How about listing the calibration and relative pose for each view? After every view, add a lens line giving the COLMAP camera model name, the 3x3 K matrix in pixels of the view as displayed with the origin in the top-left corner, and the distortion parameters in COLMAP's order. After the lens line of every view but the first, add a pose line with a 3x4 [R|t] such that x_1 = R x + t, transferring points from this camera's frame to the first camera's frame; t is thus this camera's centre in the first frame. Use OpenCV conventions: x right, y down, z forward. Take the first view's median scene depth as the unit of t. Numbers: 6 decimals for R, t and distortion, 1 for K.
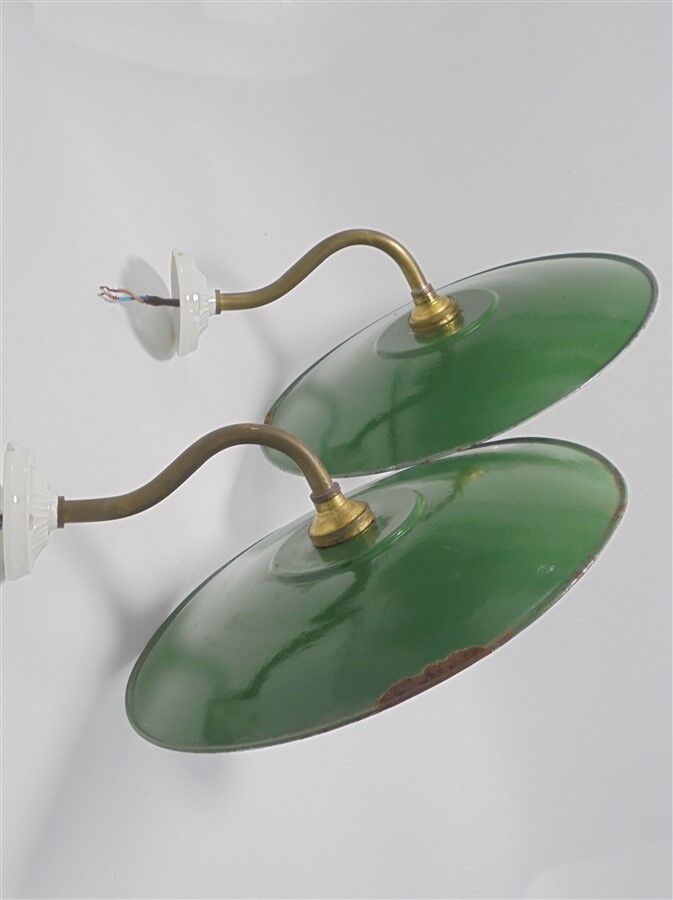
lens RADIAL K [[1304.4, 0, 333.3], [0, 1304.4, 451.0], [0, 0, 1]] dist [-0.008857, 0.000000]
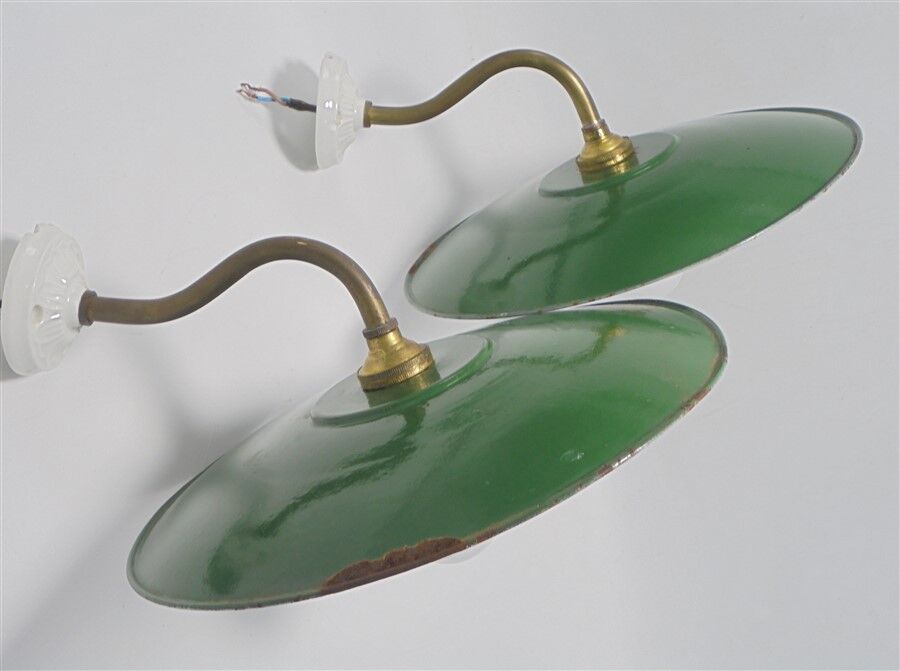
lens RADIAL K [[1141.2, 0, 450.2], [0, 1141.2, 335.7], [0, 0, 1]] dist [-0.000145, 0.000000]
pose [[0.968930, 0.139081, -0.204526, 0.160397], [-0.131898, 0.990080, 0.048411, -0.004773], [0.209231, -0.019930, 0.977663, 0.215192]]
